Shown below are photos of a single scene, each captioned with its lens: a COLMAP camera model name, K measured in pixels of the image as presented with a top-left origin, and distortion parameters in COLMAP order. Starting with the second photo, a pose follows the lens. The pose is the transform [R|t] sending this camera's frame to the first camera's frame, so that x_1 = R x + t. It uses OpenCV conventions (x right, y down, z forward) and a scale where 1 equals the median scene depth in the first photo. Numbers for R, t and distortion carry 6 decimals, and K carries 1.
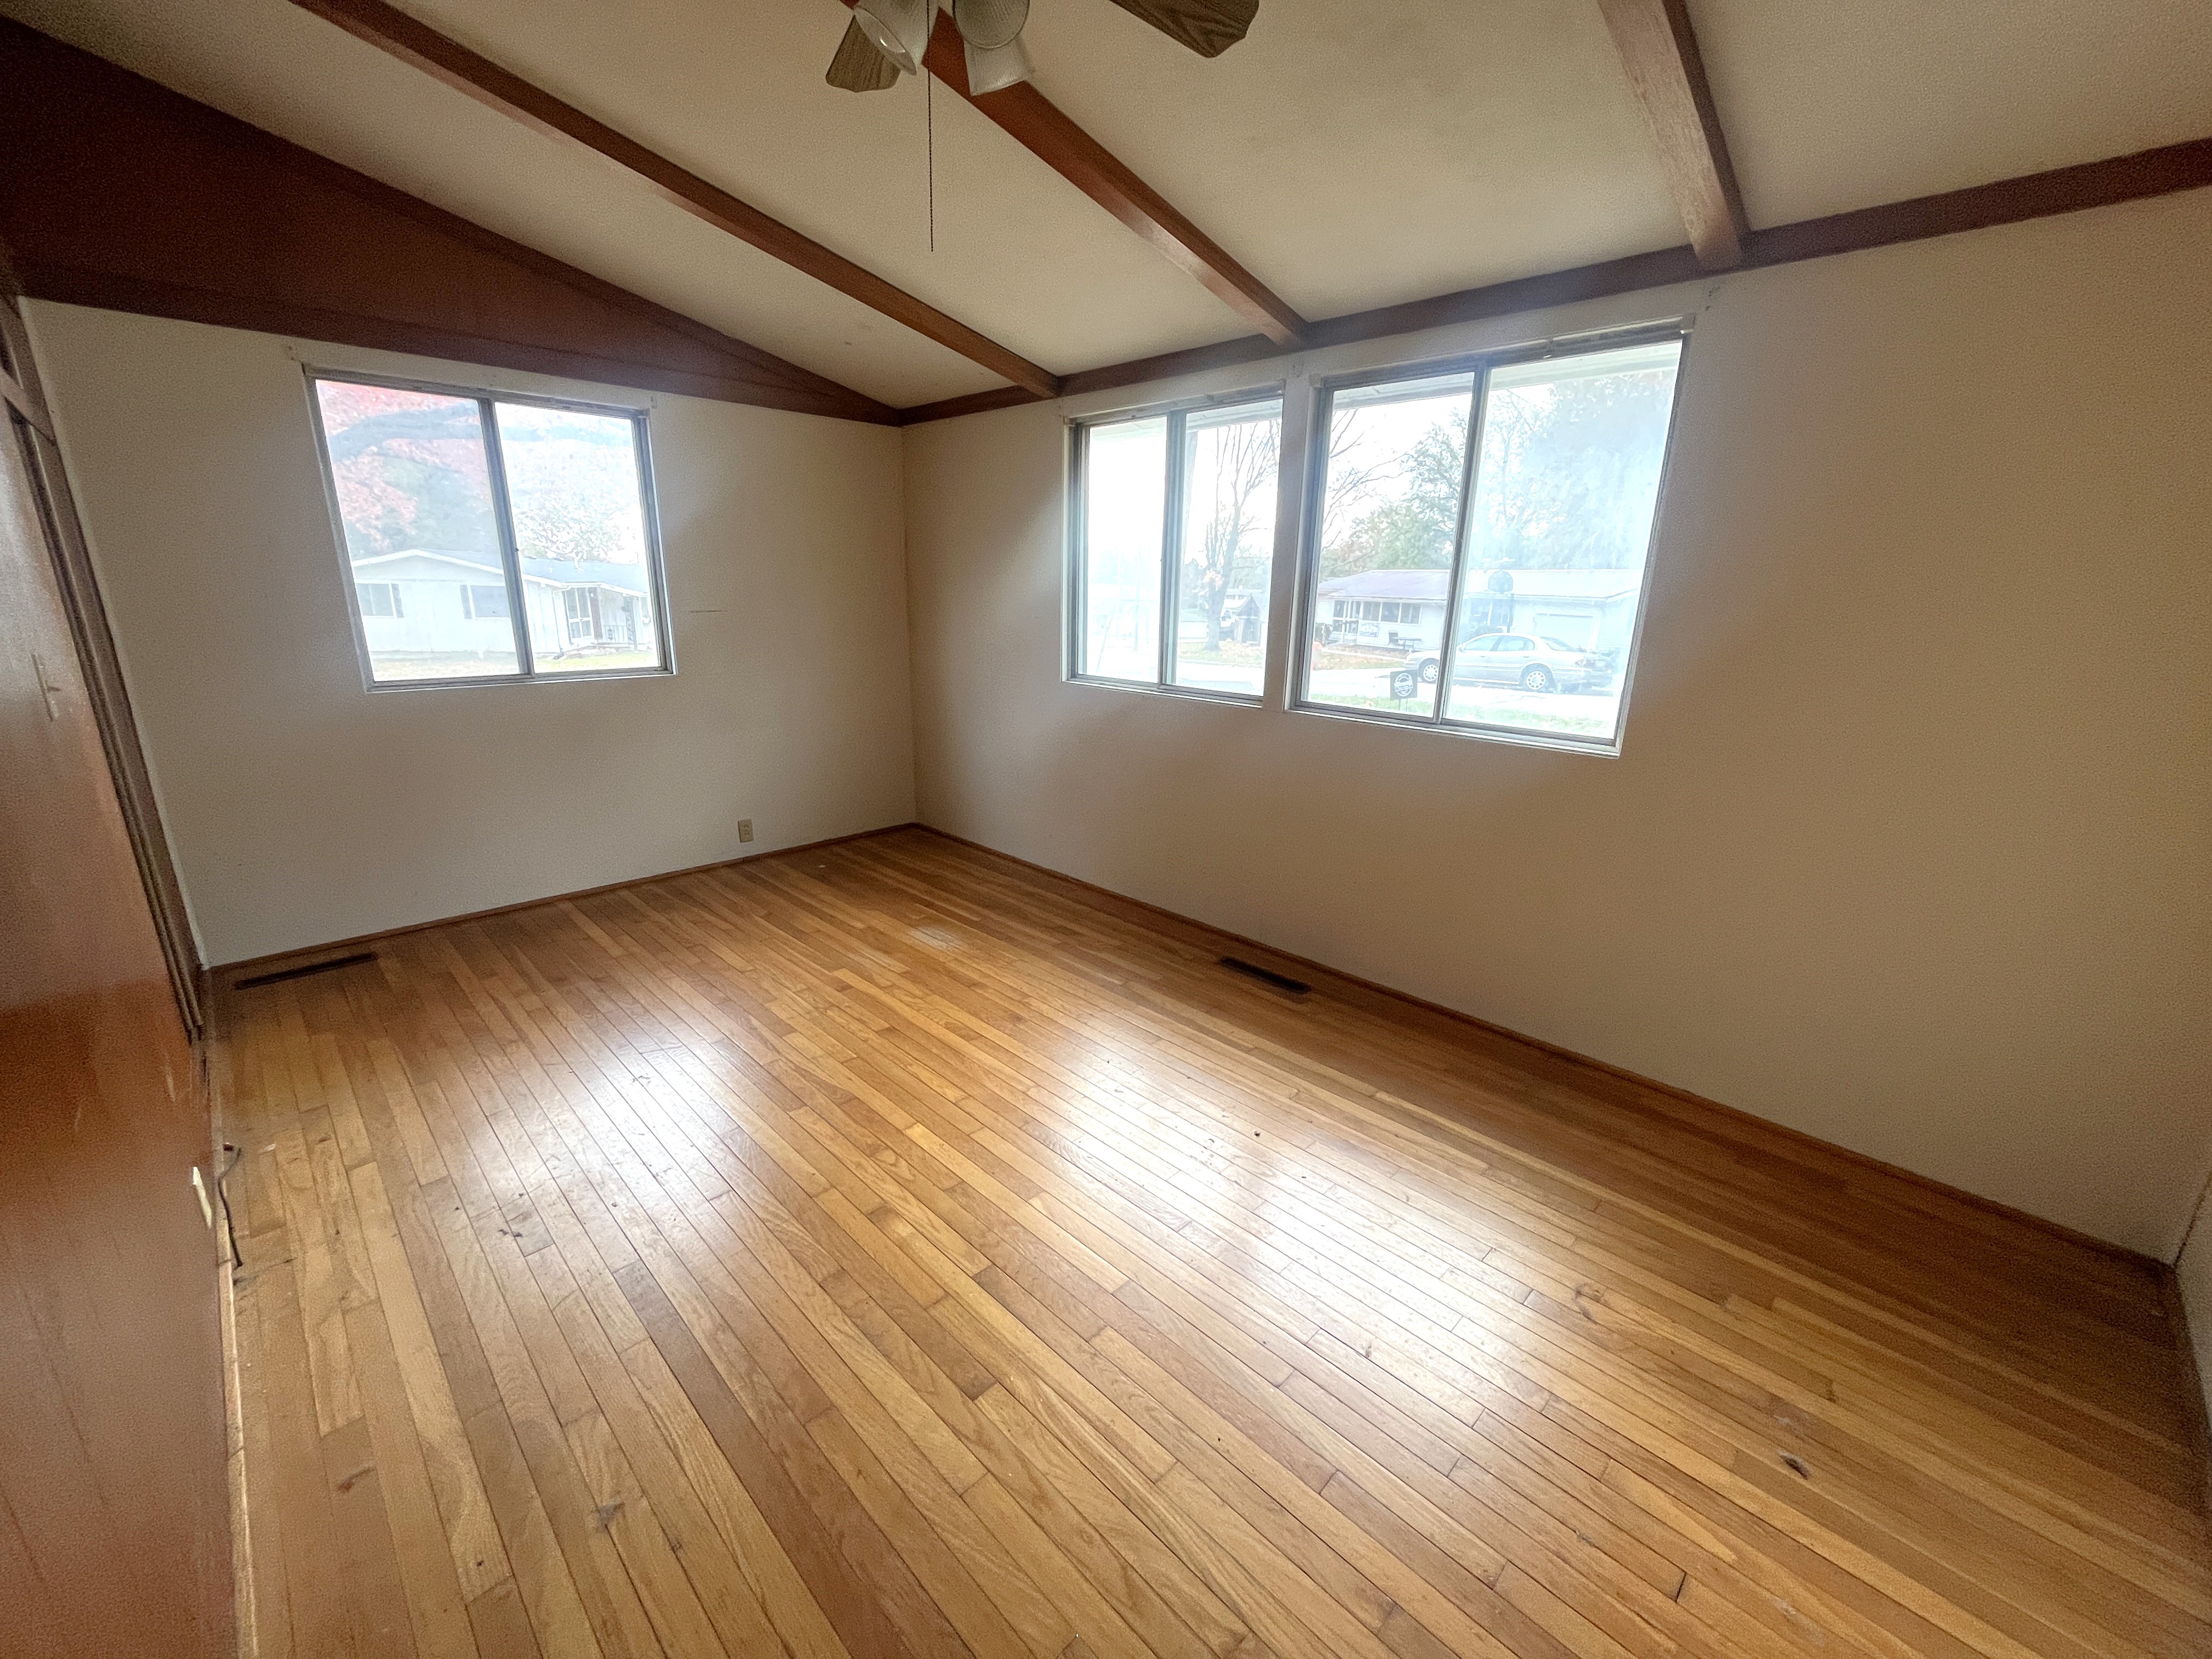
lens RADIAL K [[885.8, 0, 1108.6], [0, 885.8, 823.5], [0, 0, 1]] dist [-0.000930, 0.000062]
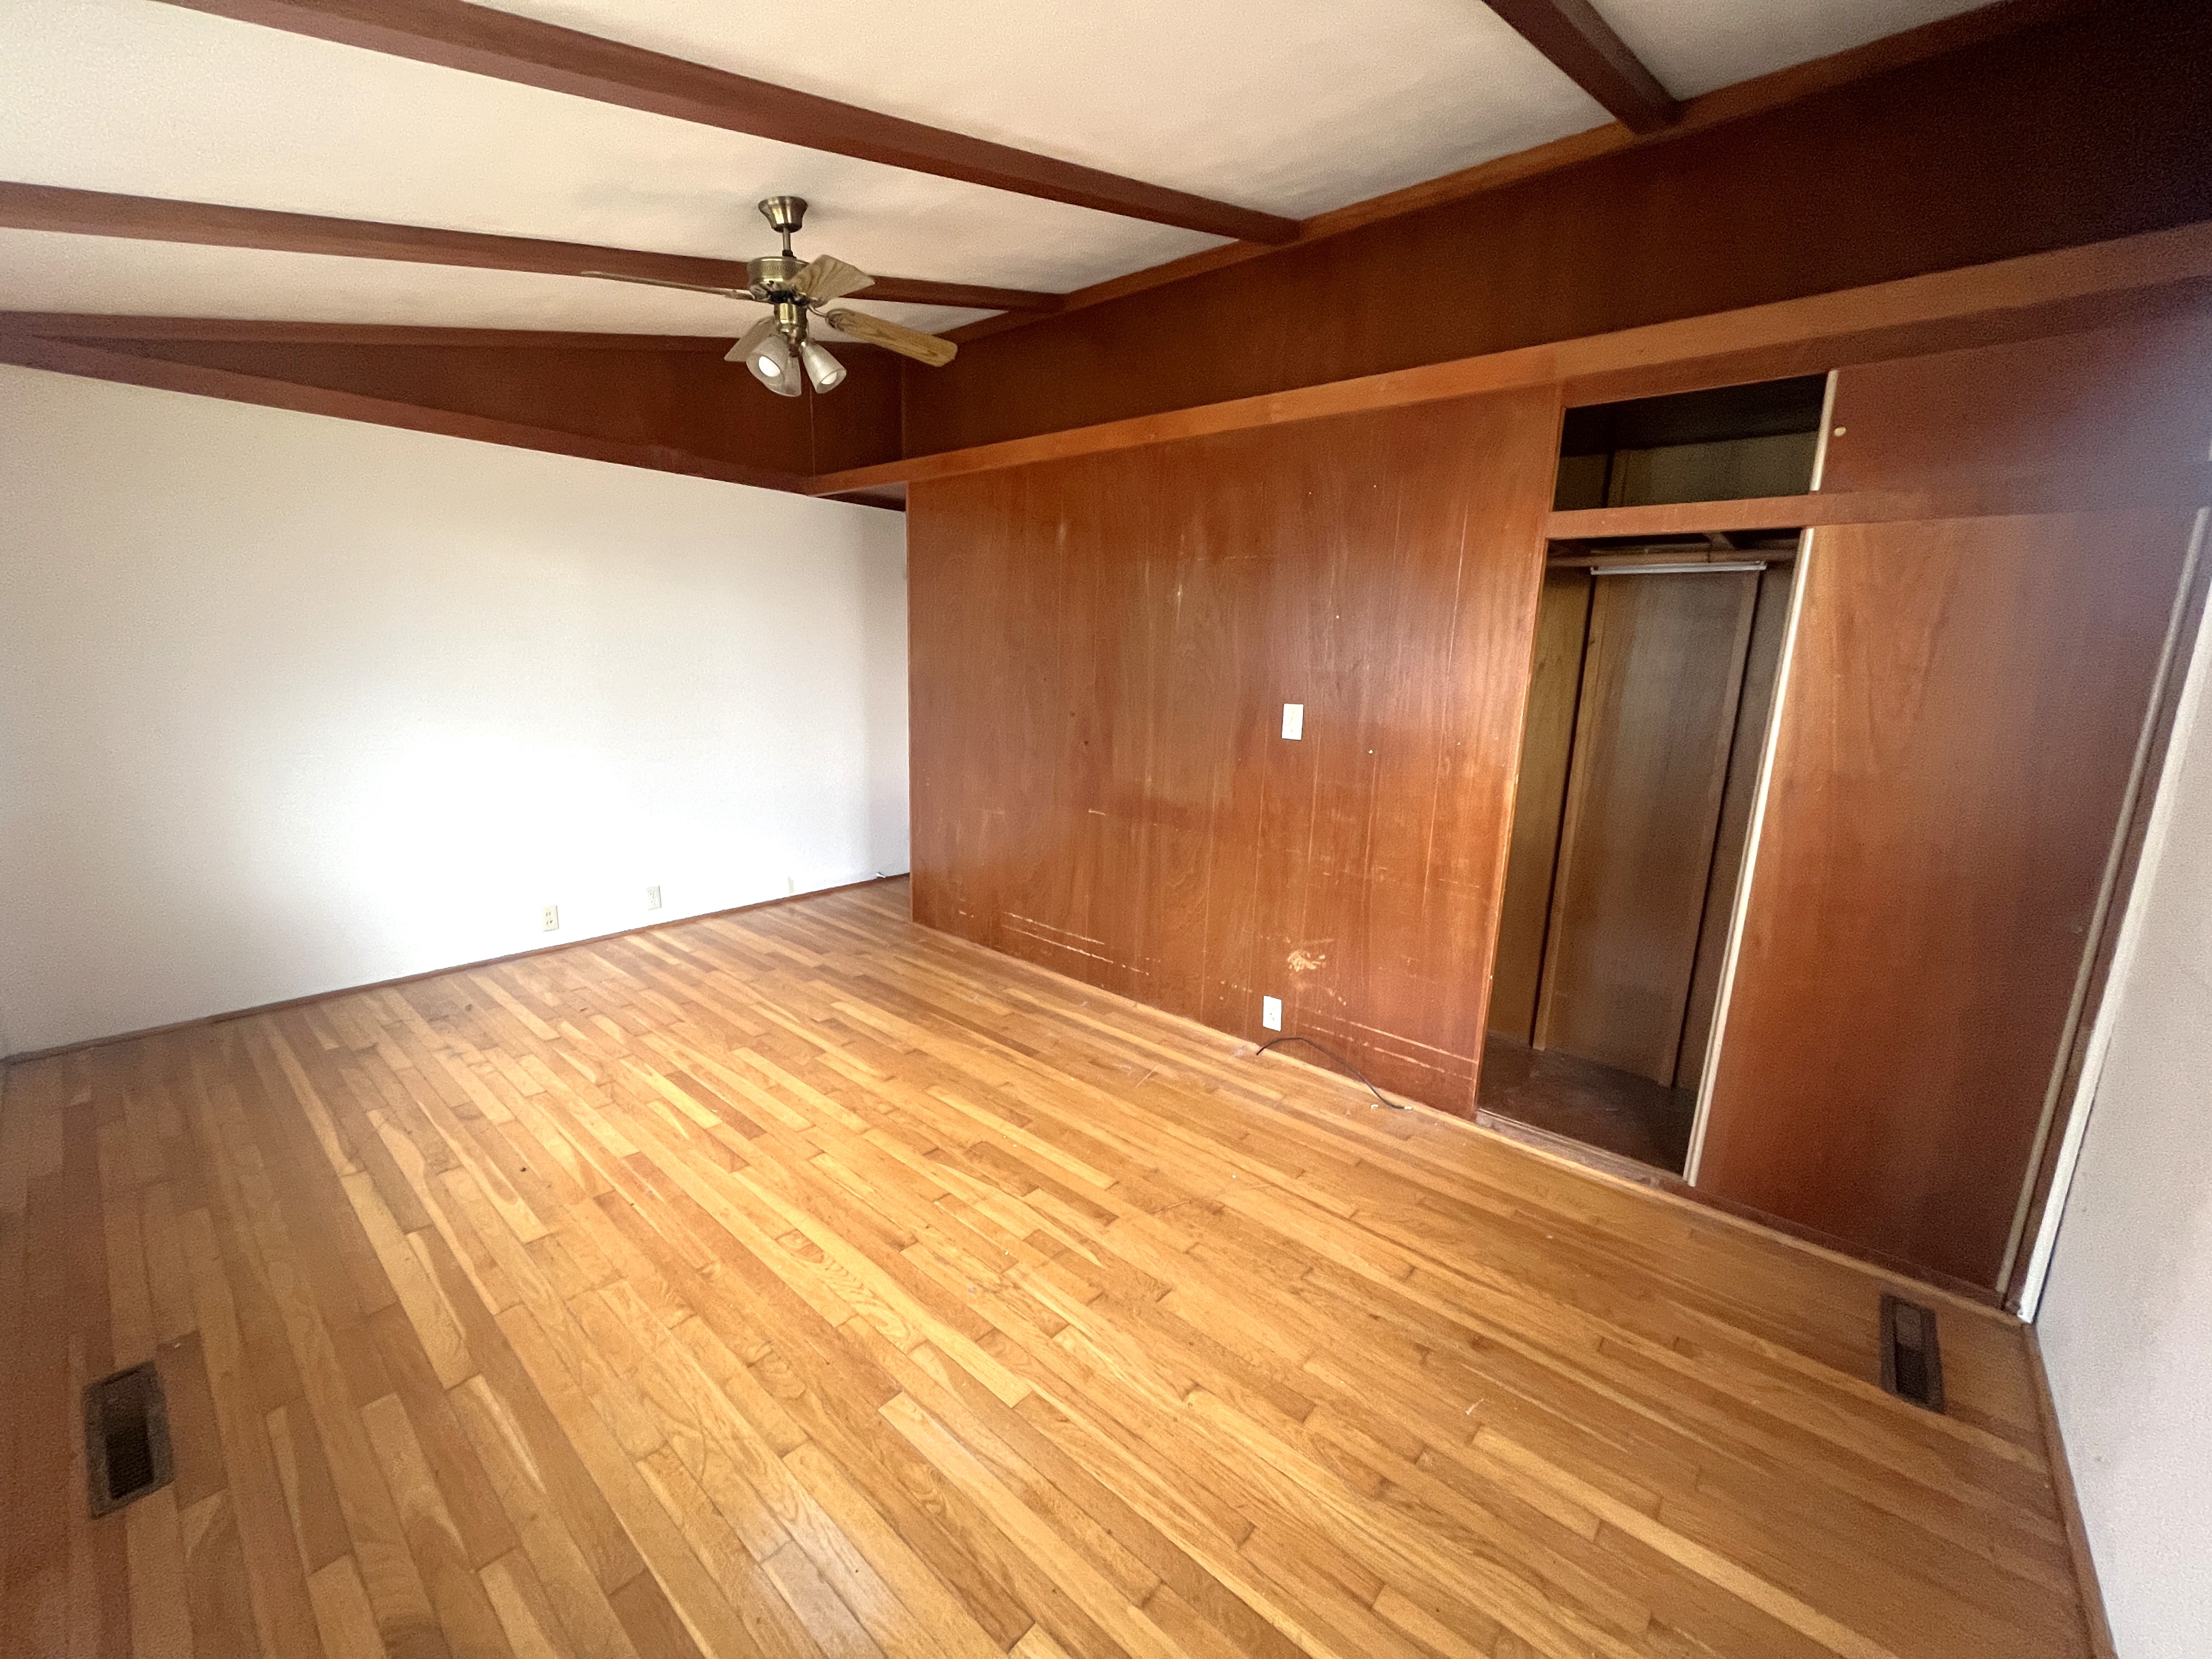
lens RADIAL K [[885.8, 0, 1108.6], [0, 885.8, 823.5], [0, 0, 1]] dist [-0.000930, 0.000062]
pose [[-0.996113, -0.033436, -0.081496, -0.317229], [-0.065707, 0.898221, 0.434605, -0.382832], [0.058670, 0.438270, -0.896926, 1.383902]]
